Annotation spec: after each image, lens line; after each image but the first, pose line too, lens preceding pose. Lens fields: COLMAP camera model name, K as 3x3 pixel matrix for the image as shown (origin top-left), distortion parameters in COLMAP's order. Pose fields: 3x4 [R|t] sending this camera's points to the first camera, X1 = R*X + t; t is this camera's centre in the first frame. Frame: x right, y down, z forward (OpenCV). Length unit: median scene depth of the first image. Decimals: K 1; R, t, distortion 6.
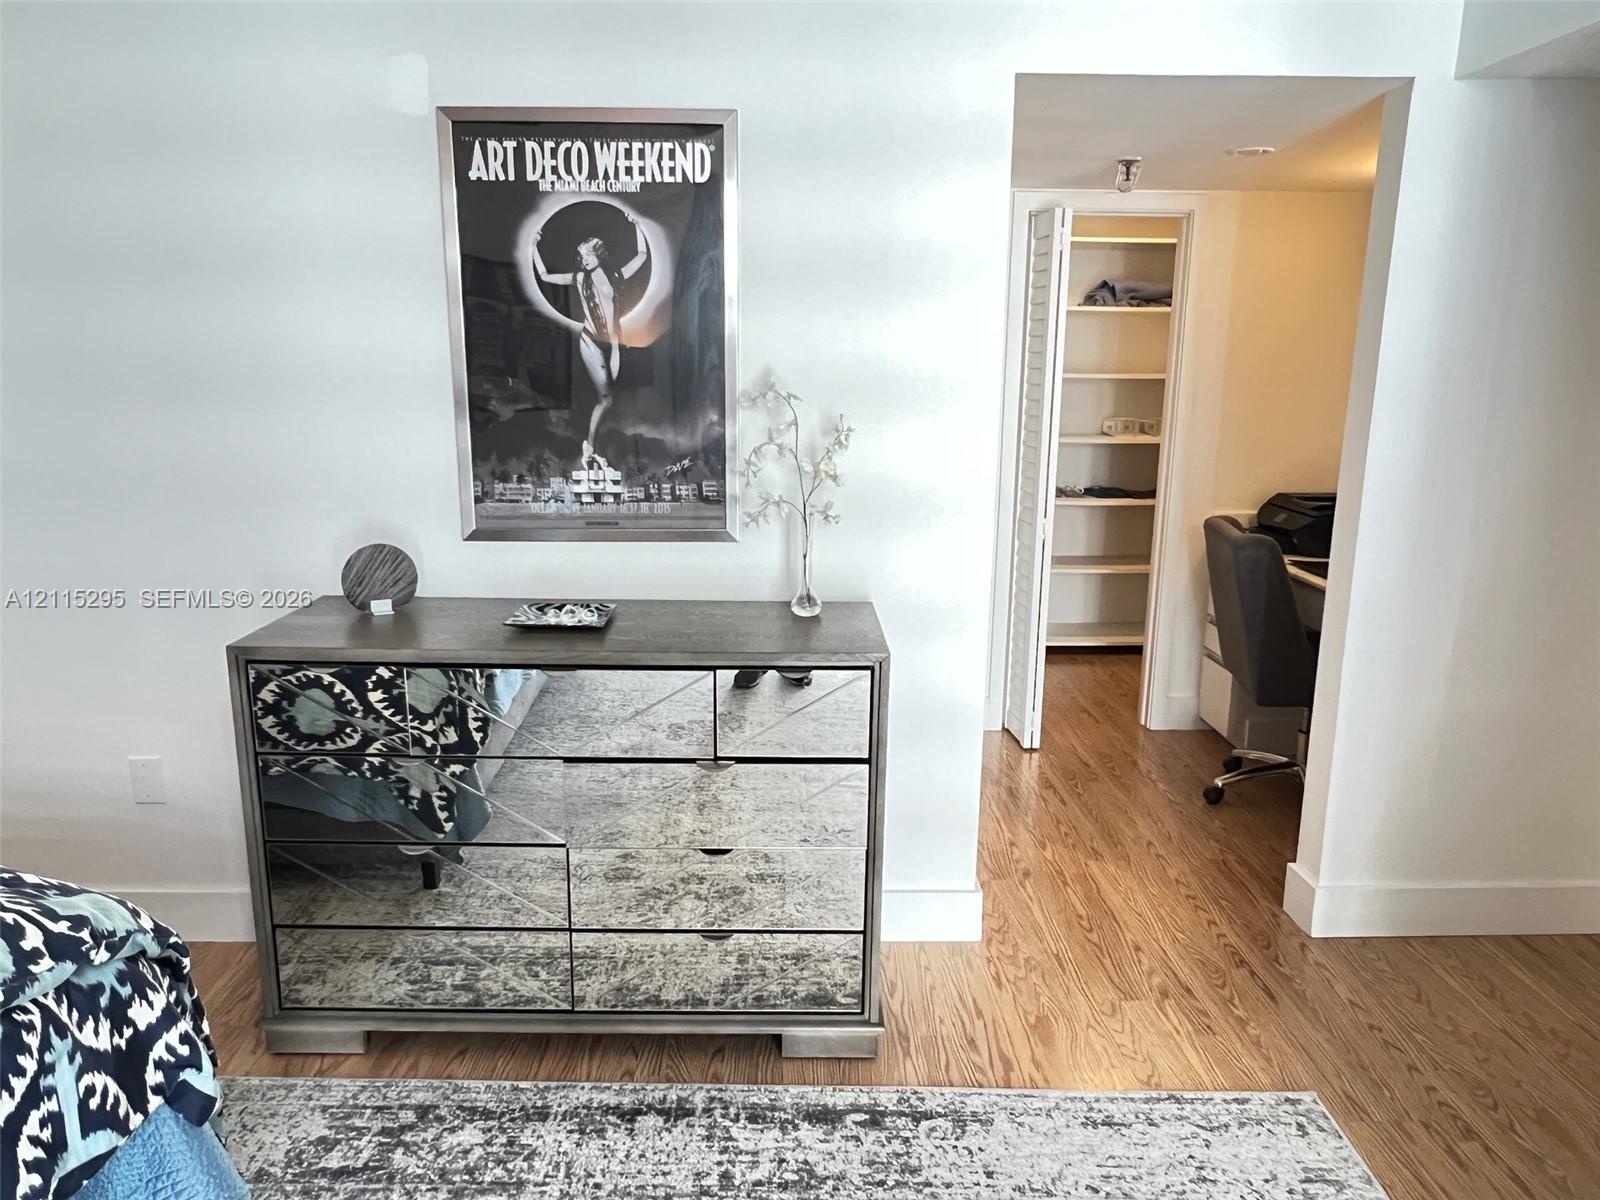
lens RADIAL K [[1119.0, 0, 797.6], [0, 1119.0, 614.2], [0, 0, 1]] dist [0.003665, 0.002304]
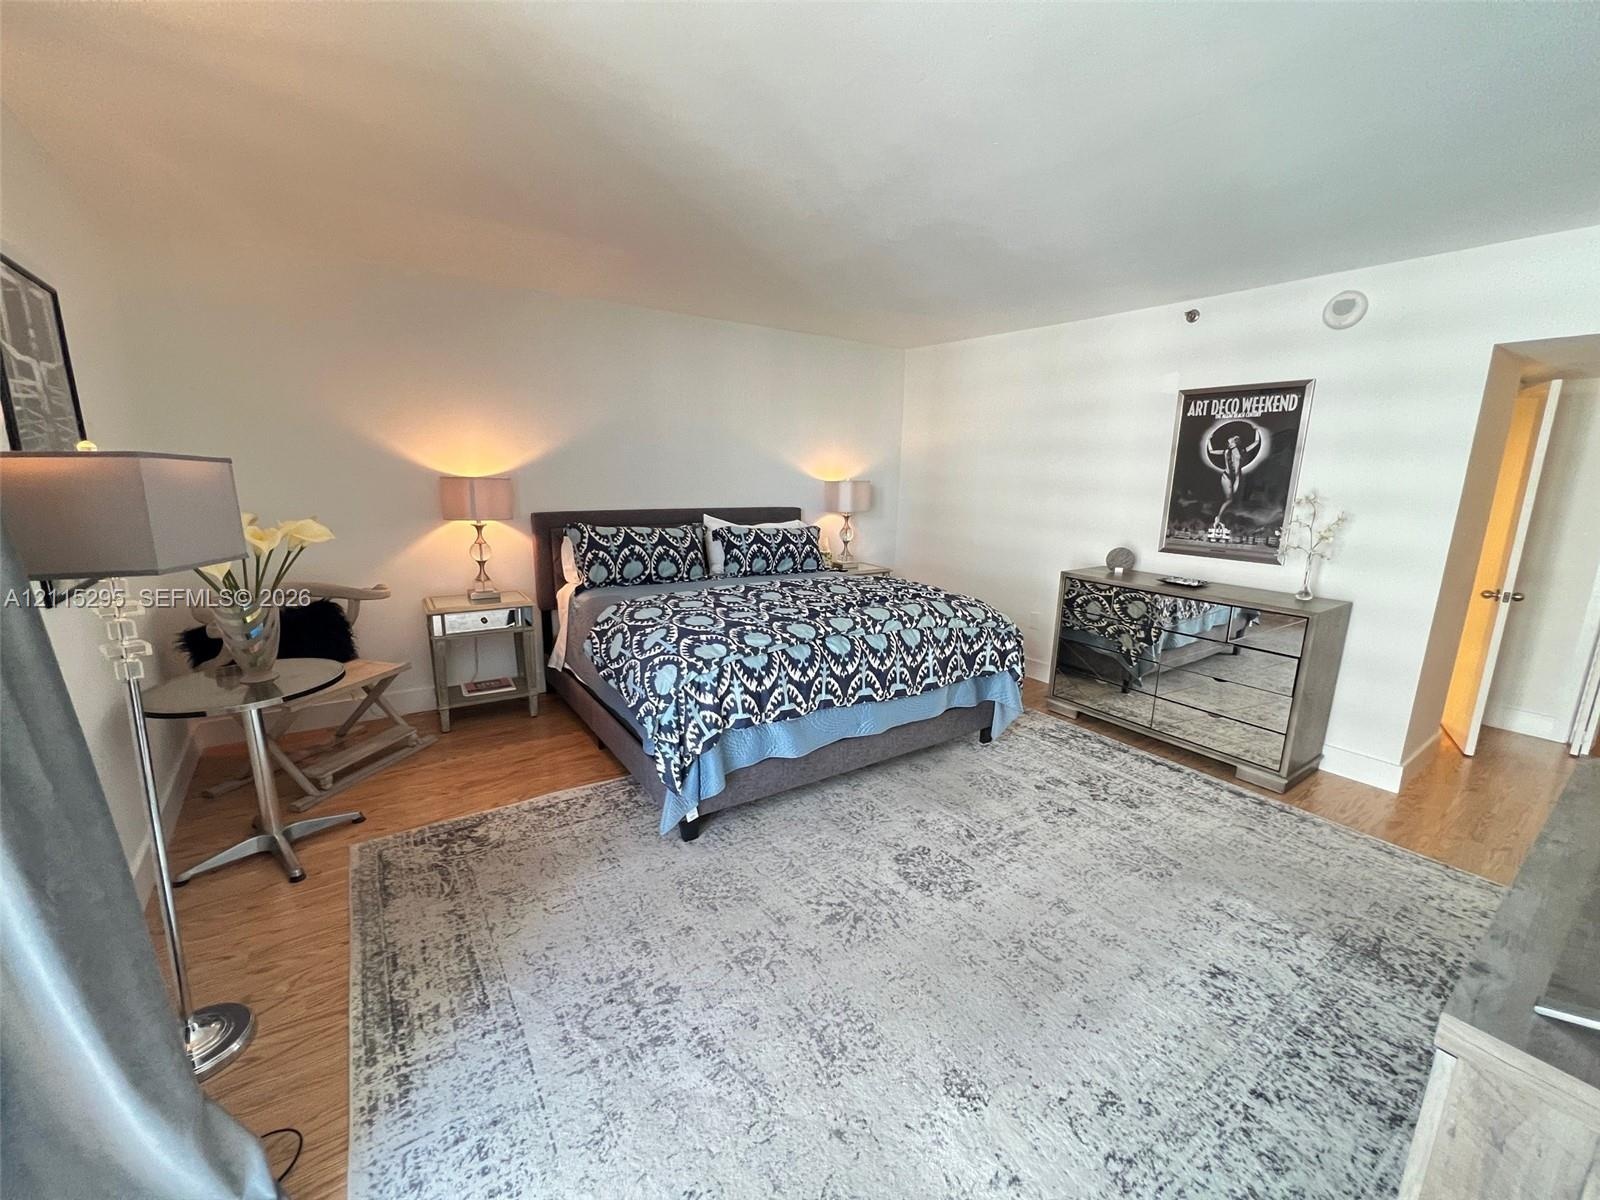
lens RADIAL K [[639.7, 0, 800.0], [0, 639.7, 600.0], [0, 0, 1]] dist [0.001116, 0.000284]
pose [[0.563269, 0.169930, -0.808611, 0.490684], [-0.200167, 0.977536, 0.065996, 0.122077], [0.801661, 0.124684, 0.584631, -0.569141]]
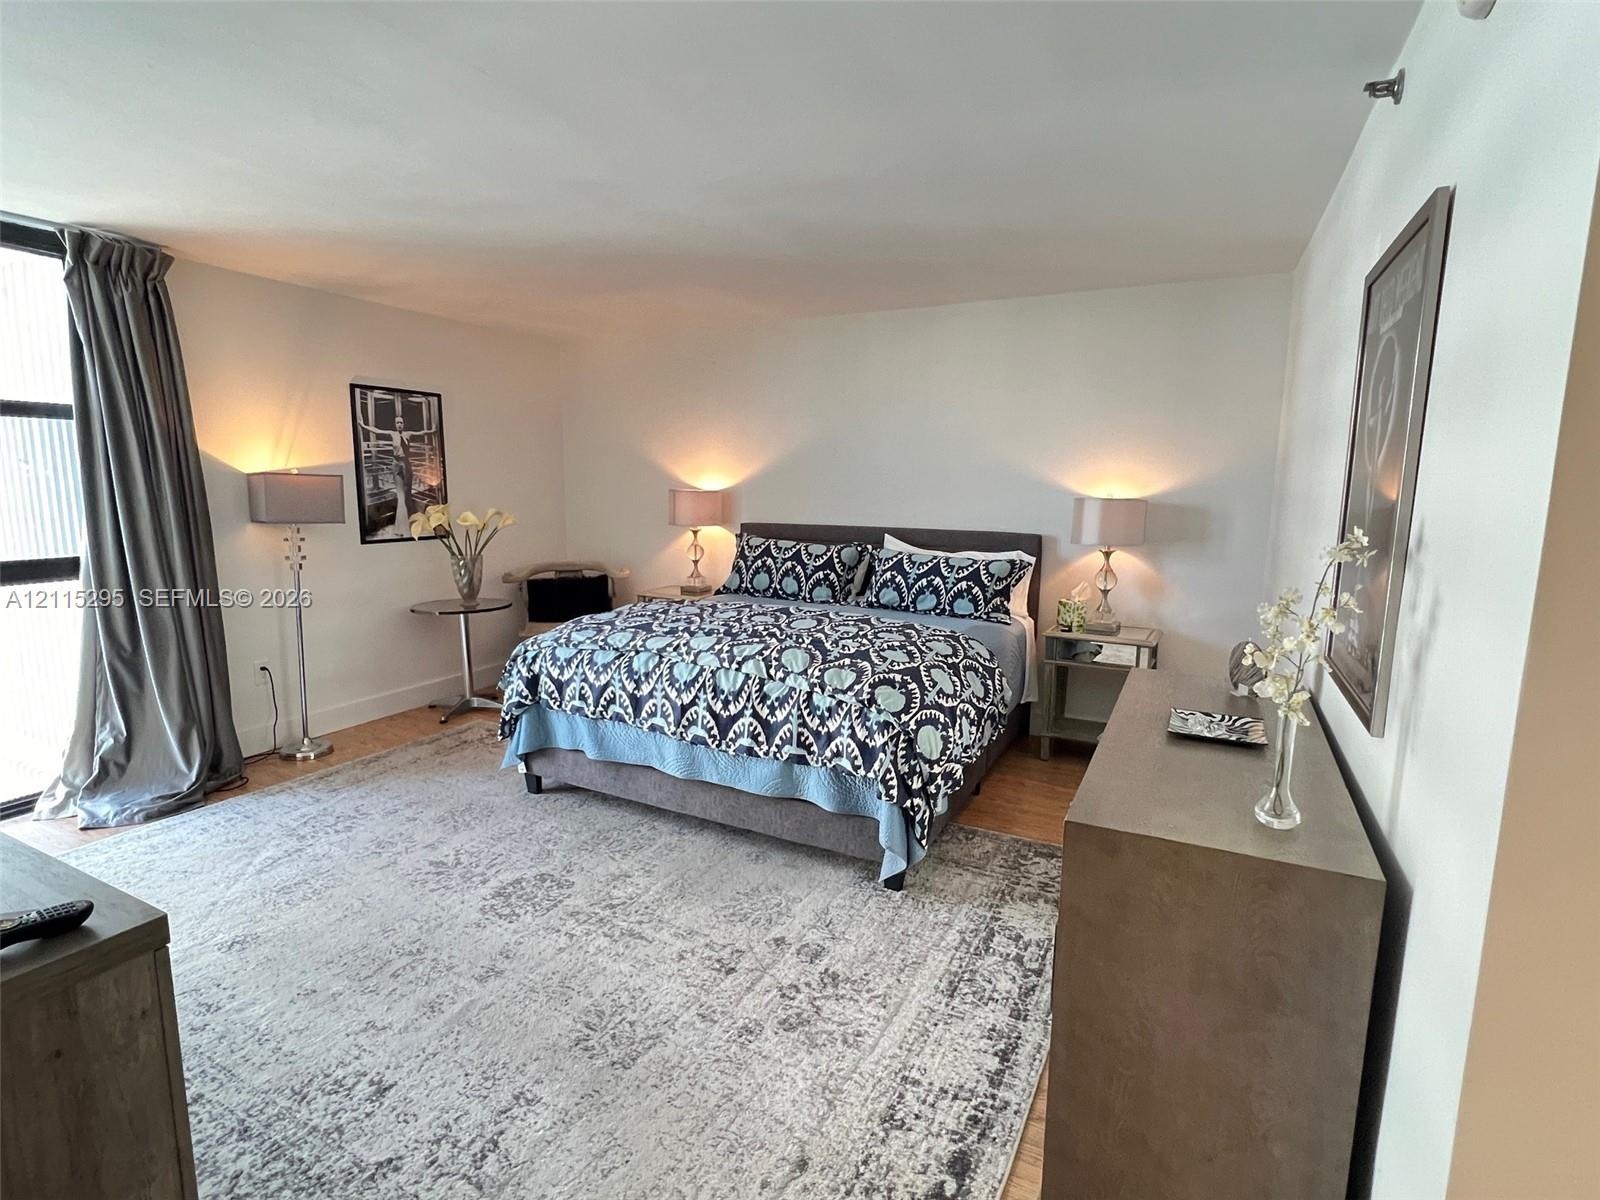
lens RADIAL K [[793.0, 0, 790.6], [0, 793.0, 597.0], [0, 0, 1]] dist [0.001394, -0.000267]
pose [[-0.473803, 0.119950, -0.872423, 0.659412], [-0.208139, 0.947358, 0.243291, -0.223038], [0.855680, 0.296857, -0.423895, 0.927675]]
